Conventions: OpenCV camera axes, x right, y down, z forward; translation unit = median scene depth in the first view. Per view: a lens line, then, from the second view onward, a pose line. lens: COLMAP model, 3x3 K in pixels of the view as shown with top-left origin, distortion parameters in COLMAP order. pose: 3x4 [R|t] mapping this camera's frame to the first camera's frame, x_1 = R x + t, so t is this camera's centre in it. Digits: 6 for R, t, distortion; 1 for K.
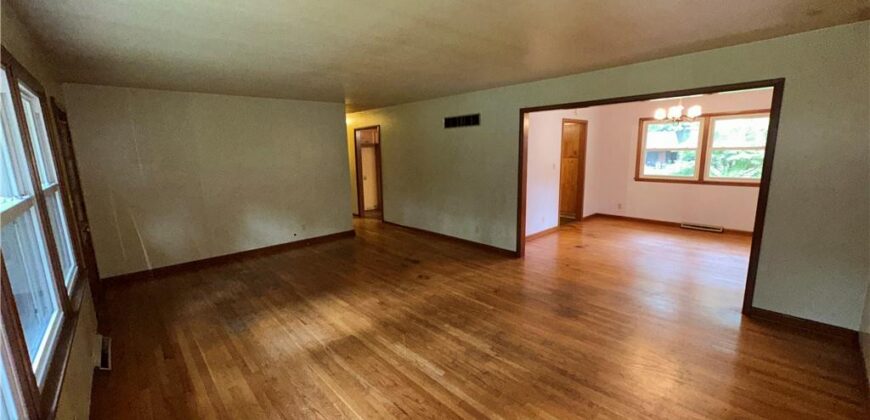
lens RADIAL K [[347.2, 0, 430.6], [0, 347.2, 210.3], [0, 0, 1]] dist [-0.000476, 0.000201]
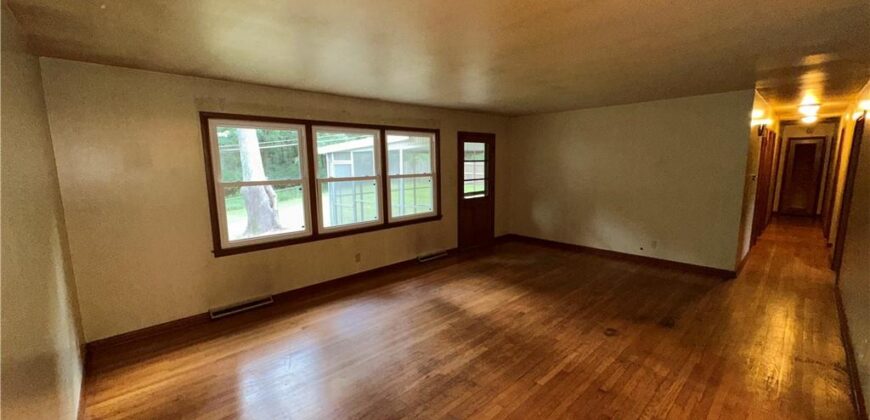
lens RADIAL K [[347.2, 0, 439.8], [0, 347.2, 211.3], [0, 0, 1]] dist [-0.000476, 0.000201]
pose [[0.024584, 0.168004, -0.985480, 0.821276], [-0.163503, 0.973180, 0.161828, -0.147167], [0.986237, 0.157150, 0.051394, 0.704572]]
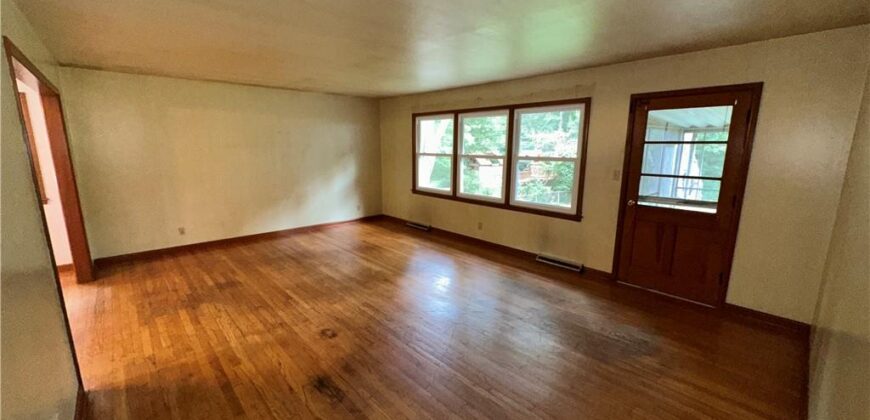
lens RADIAL K [[347.2, 0, 427.8], [0, 347.2, 212.1], [0, 0, 1]] dist [-0.000476, 0.000201]
pose [[-0.999759, 0.020863, 0.006793, -0.273726], [0.021907, 0.931878, 0.362110, -0.327695], [0.001225, 0.362172, -0.932111, 1.923930]]
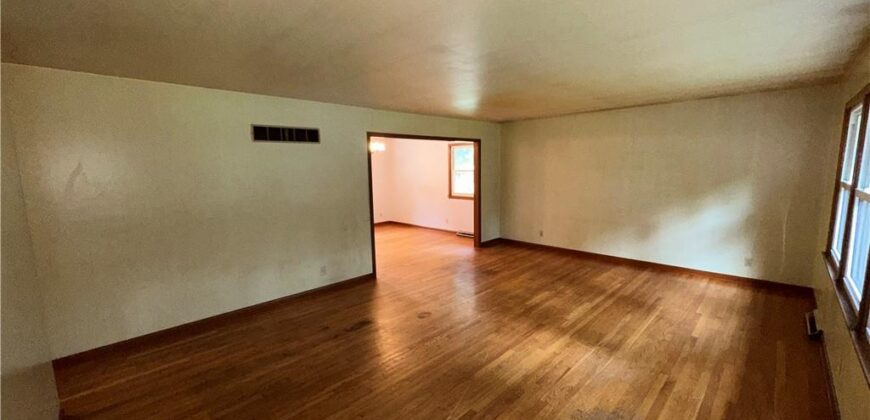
lens RADIAL K [[347.2, 0, 435.1], [0, 347.2, 211.0], [0, 0, 1]] dist [-0.000476, 0.000201]
pose [[-0.047398, -0.106008, 0.993235, -1.068905], [0.194317, 0.974377, 0.113268, -0.192456], [-0.979793, 0.198371, -0.025585, 1.181539]]
